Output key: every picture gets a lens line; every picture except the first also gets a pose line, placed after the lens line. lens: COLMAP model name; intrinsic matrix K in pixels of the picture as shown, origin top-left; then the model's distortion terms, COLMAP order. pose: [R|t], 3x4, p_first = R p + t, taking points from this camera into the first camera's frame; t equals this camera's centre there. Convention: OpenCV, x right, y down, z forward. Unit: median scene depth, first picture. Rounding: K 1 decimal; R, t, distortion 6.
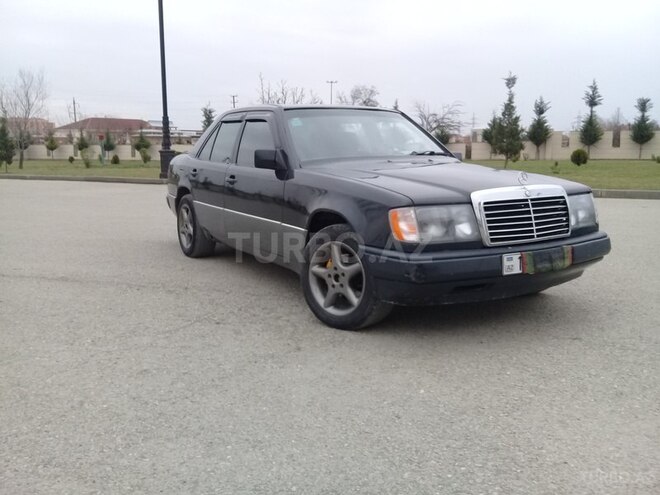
lens RADIAL K [[606.2, 0, 329.5], [0, 606.2, 247.4], [0, 0, 1]] dist [0.033693, 0.000000]
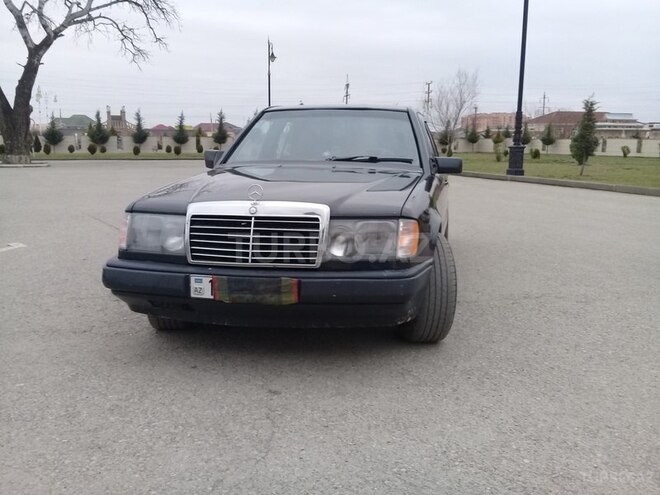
lens RADIAL K [[606.2, 0, 332.2], [0, 606.2, 247.5], [0, 0, 1]] dist [0.033693, 0.000000]
pose [[0.766699, 0.121671, -0.630371, 0.959399], [-0.115314, 0.992008, 0.051220, -0.093391], [0.631565, 0.033421, 0.774602, 0.410595]]
